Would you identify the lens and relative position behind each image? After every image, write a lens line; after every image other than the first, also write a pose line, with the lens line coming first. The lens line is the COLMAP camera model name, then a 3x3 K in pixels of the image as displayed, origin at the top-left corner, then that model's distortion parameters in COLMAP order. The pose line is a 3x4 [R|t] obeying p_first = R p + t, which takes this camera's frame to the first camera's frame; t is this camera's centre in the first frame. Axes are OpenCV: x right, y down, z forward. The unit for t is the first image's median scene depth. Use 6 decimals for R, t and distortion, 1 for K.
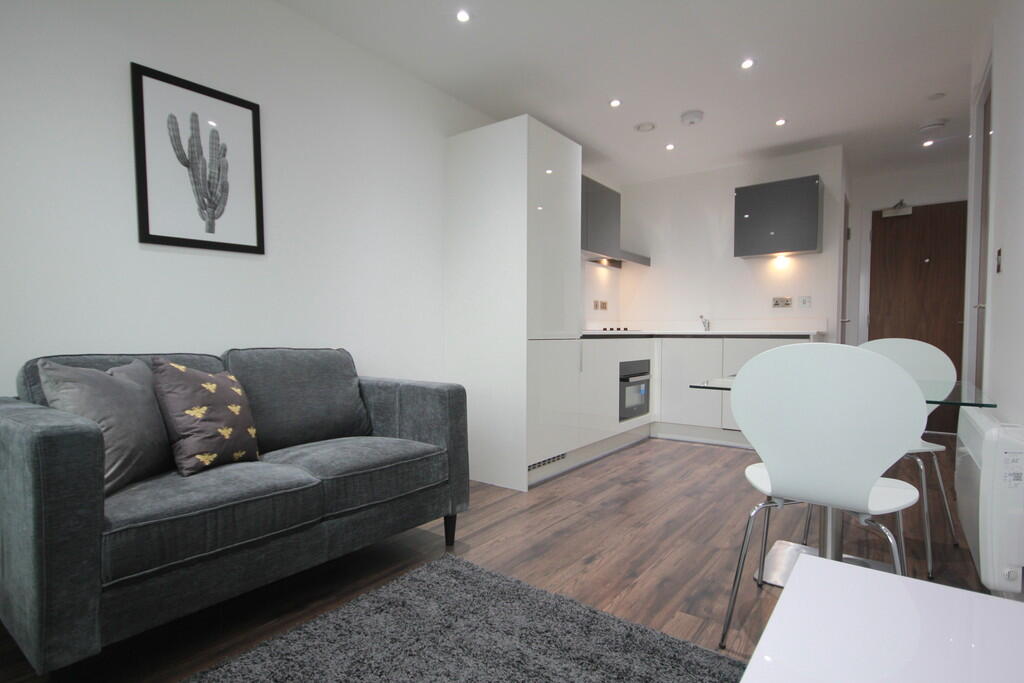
lens RADIAL K [[522.2, 0, 512.0], [0, 522.2, 341.5], [0, 0, 1]] dist [-0.000494, -0.000059]
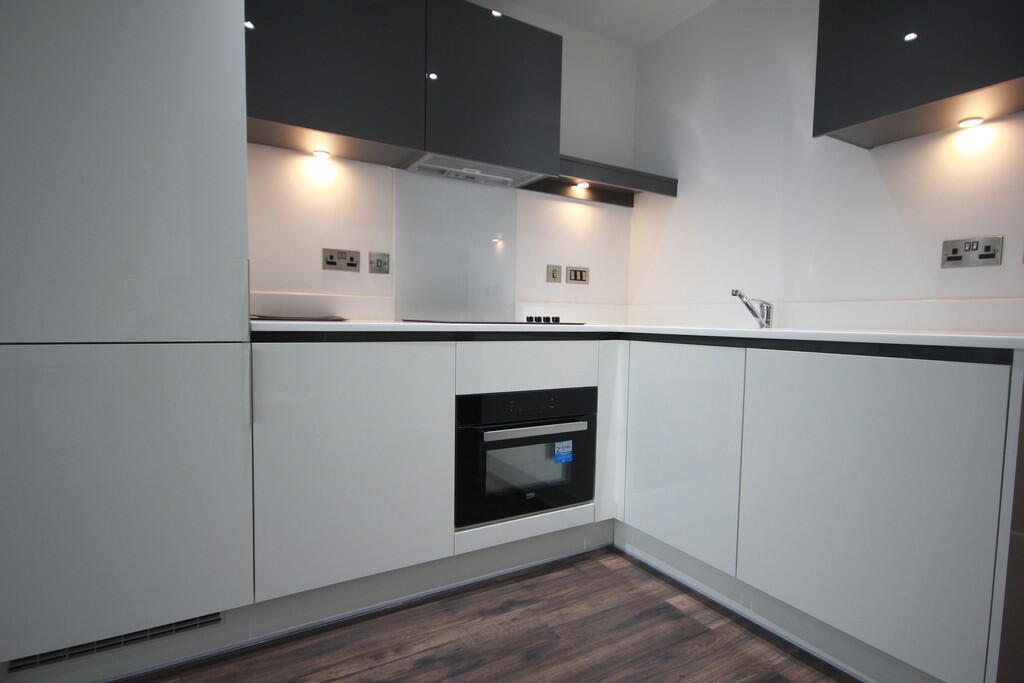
lens RADIAL K [[523.7, 0, 512.0], [0, 523.7, 341.5], [0, 0, 1]] dist [0.042947, 0.000299]
pose [[0.923021, 0.036803, -0.382986, 0.370292], [-0.026559, 0.999135, 0.032003, -0.018306], [0.383832, -0.019368, 0.923200, 0.542806]]
